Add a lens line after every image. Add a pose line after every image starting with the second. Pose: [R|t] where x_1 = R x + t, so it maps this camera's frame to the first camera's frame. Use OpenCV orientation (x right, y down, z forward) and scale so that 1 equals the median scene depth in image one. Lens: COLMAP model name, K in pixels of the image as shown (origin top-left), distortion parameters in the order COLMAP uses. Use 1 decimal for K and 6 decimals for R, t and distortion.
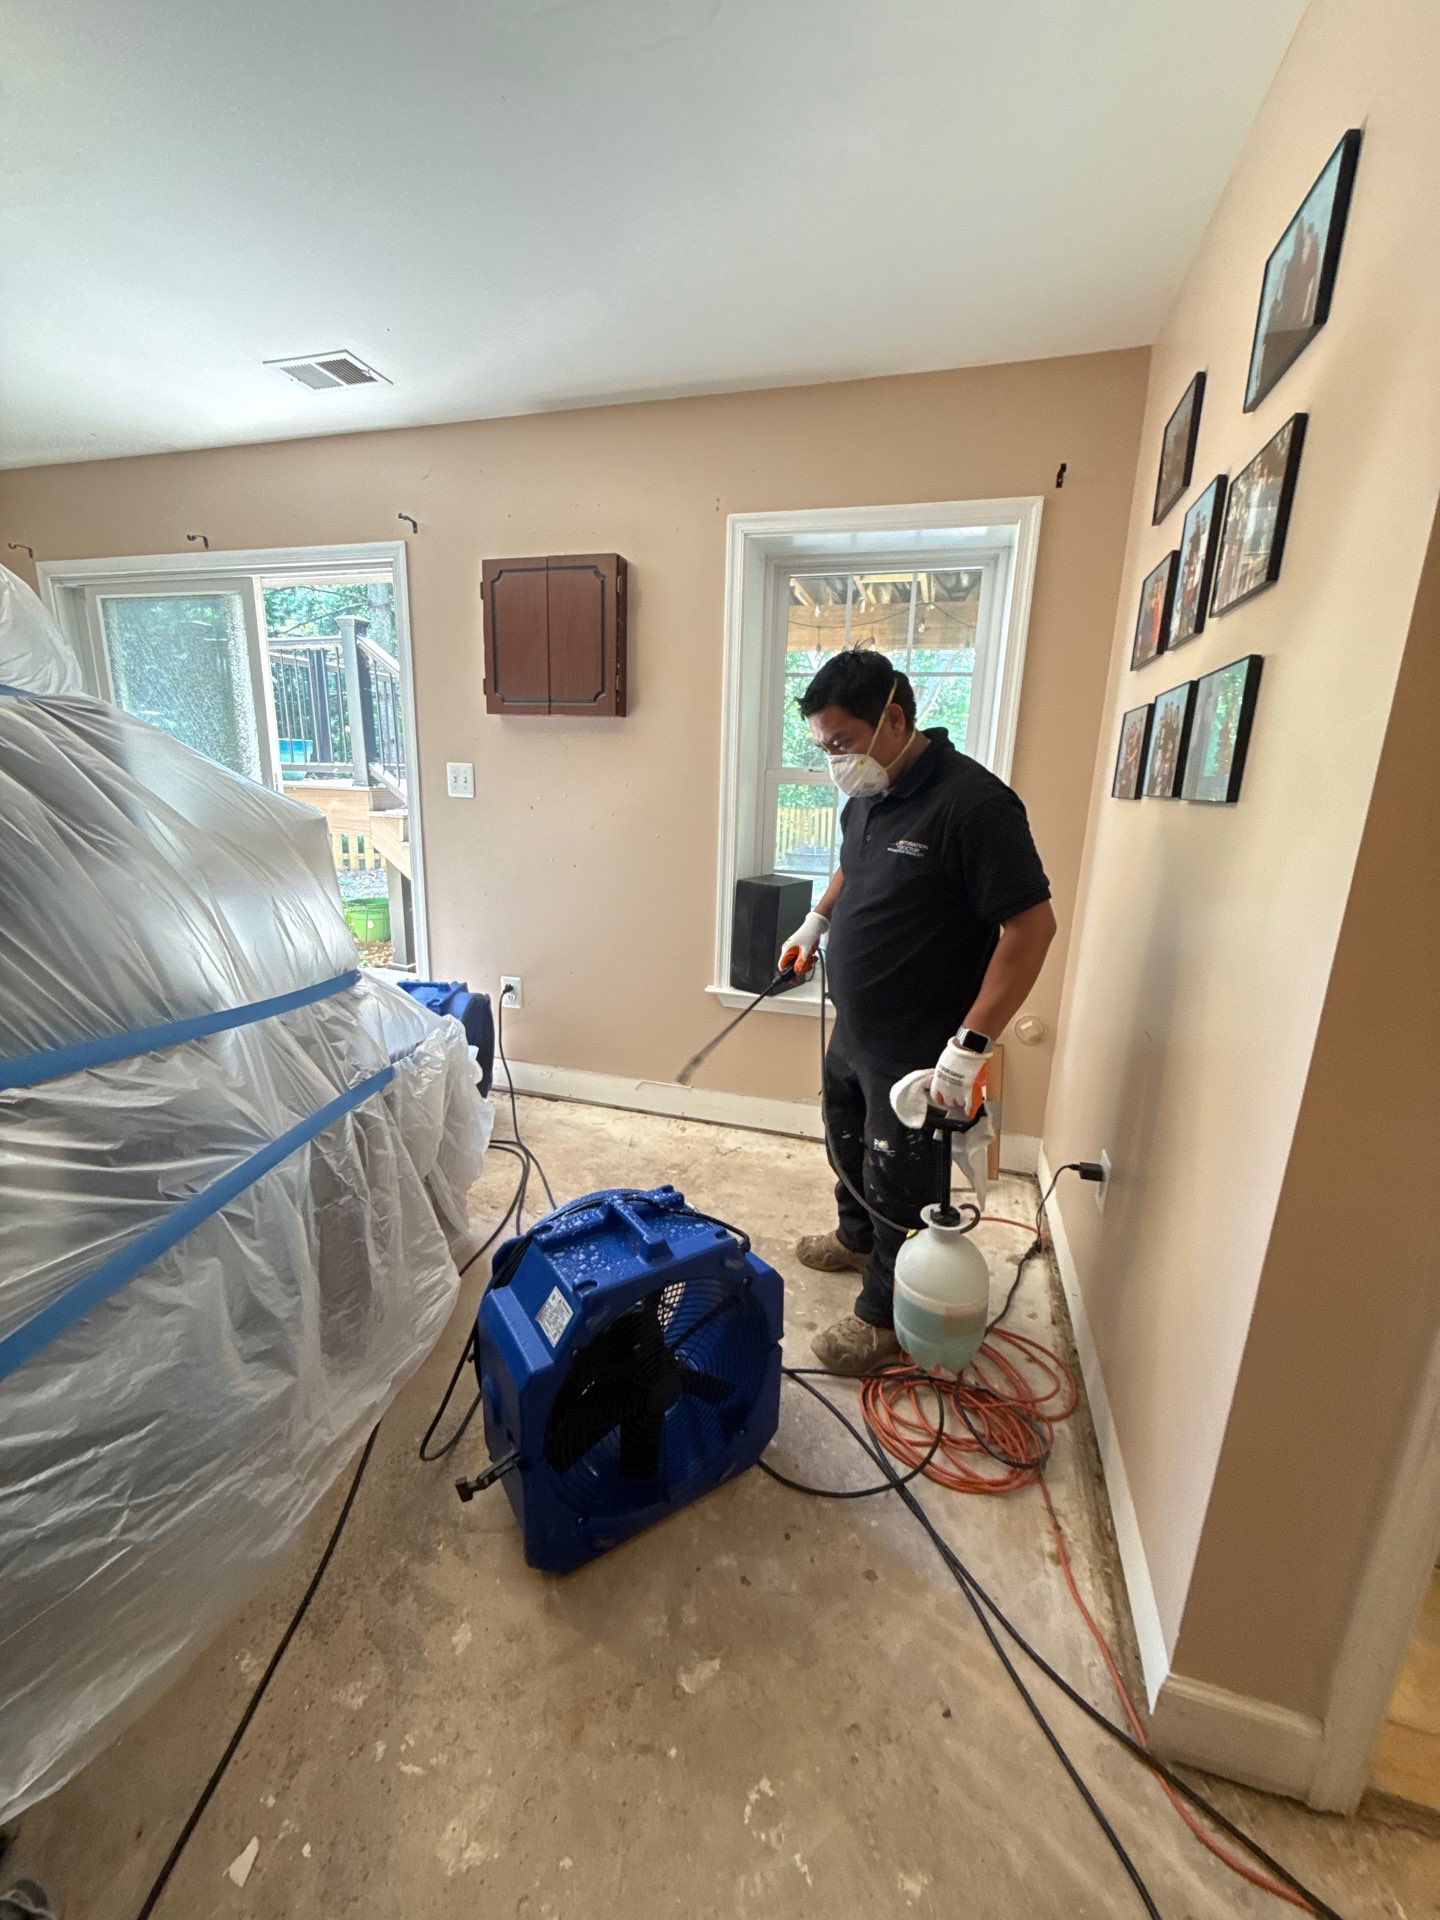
lens RADIAL K [[758.8, 0, 717.9], [0, 758.8, 959.2], [0, 0, 1]] dist [-0.008009, 0.000141]
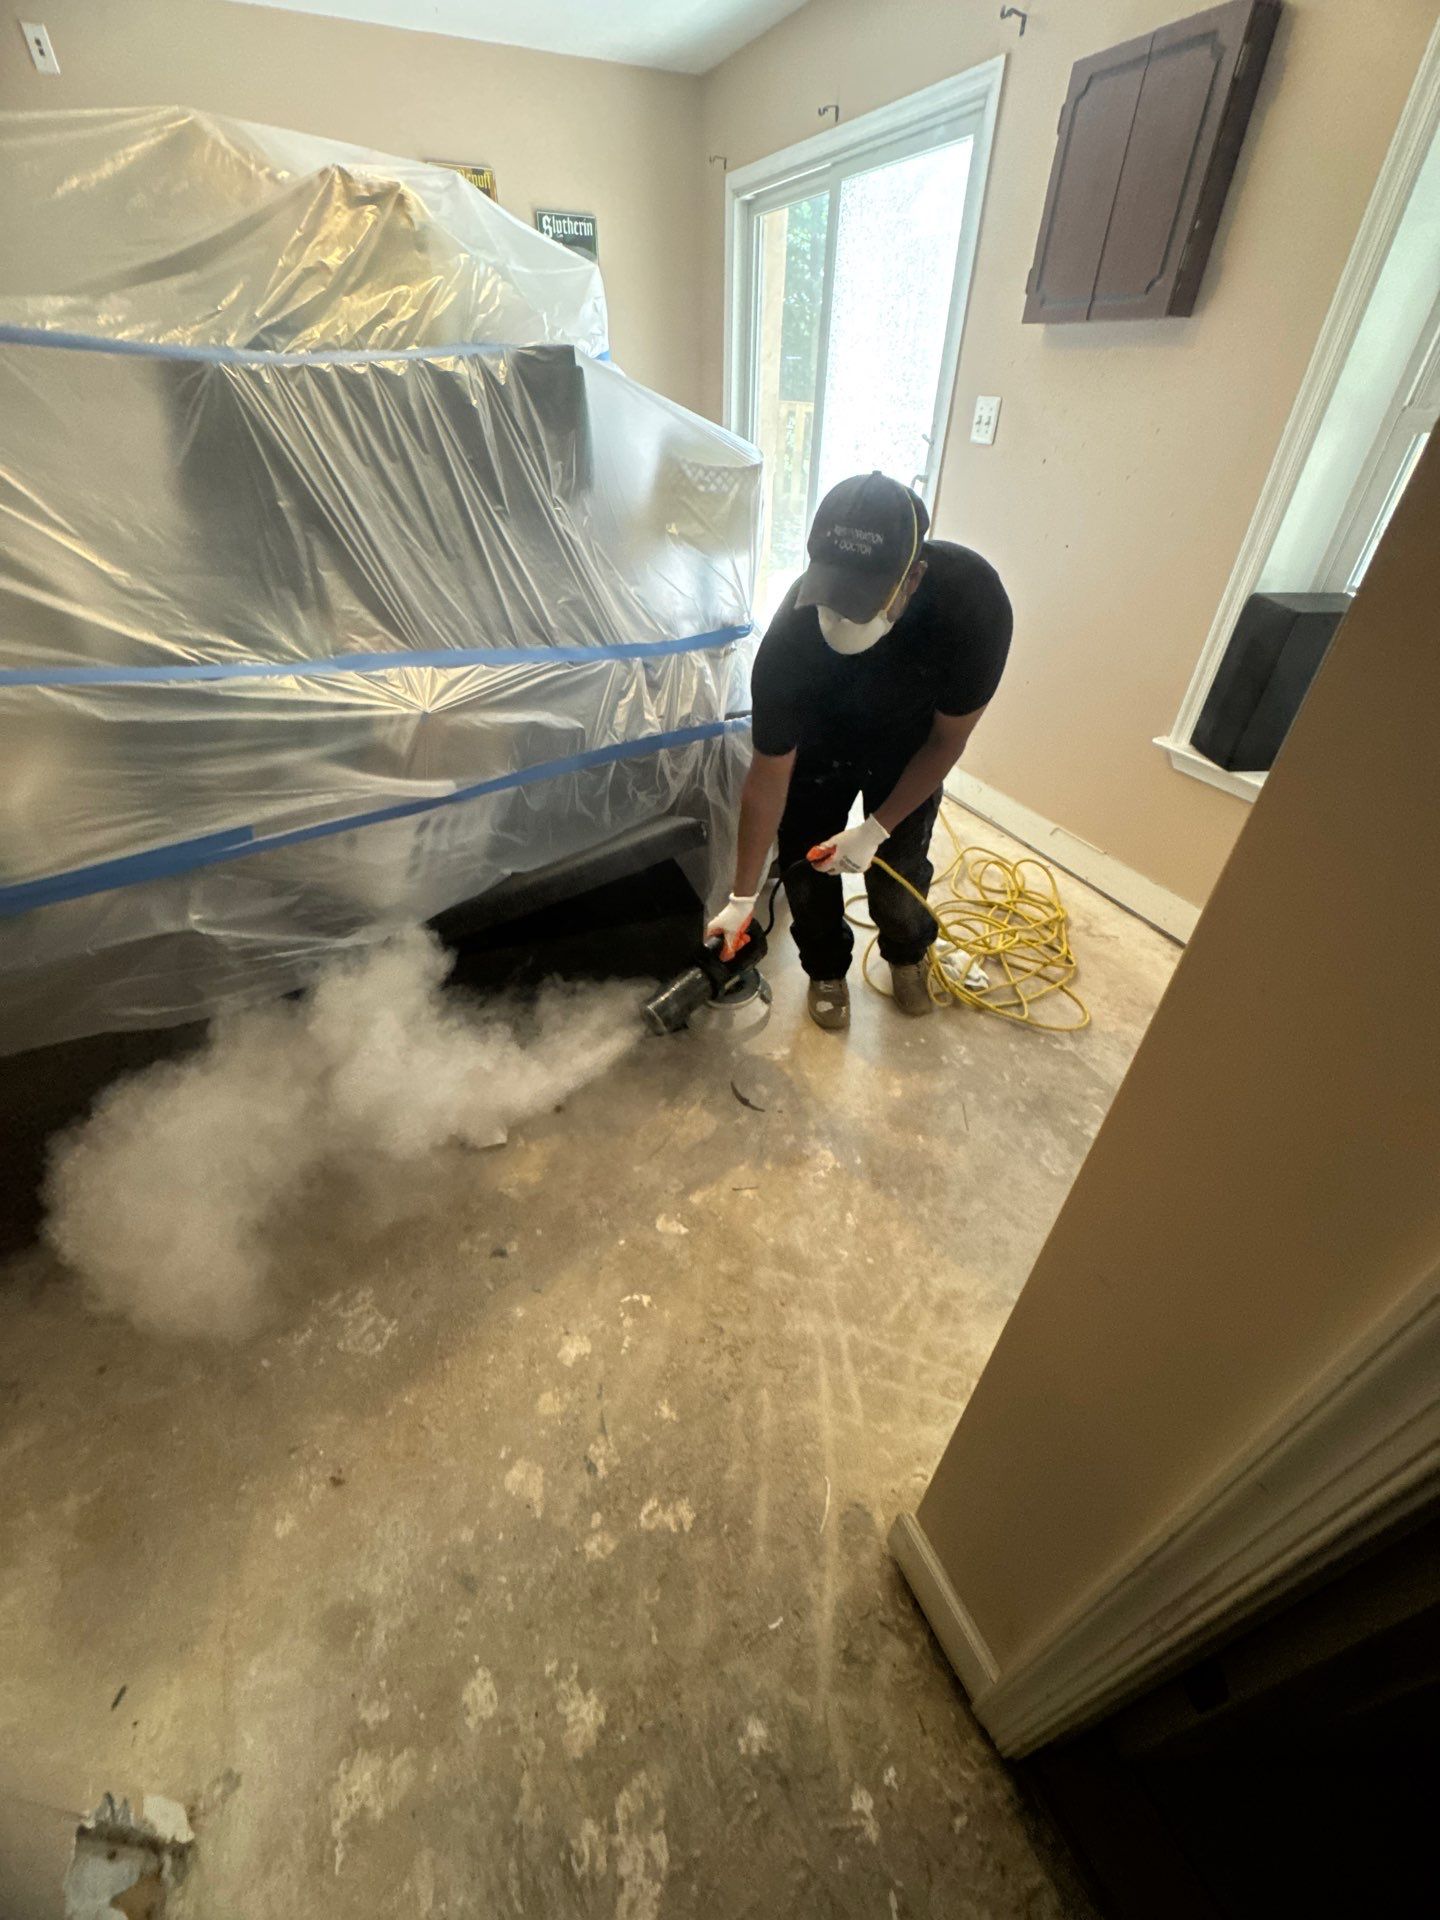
lens RADIAL K [[758.8, 0, 717.9], [0, 758.8, 959.2], [0, 0, 1]] dist [-0.008009, 0.000141]
pose [[0.663824, 0.434673, -0.608603, 0.267558], [-0.170576, 0.880308, 0.442675, -0.030546], [0.728177, -0.190045, 0.658514, 0.111869]]
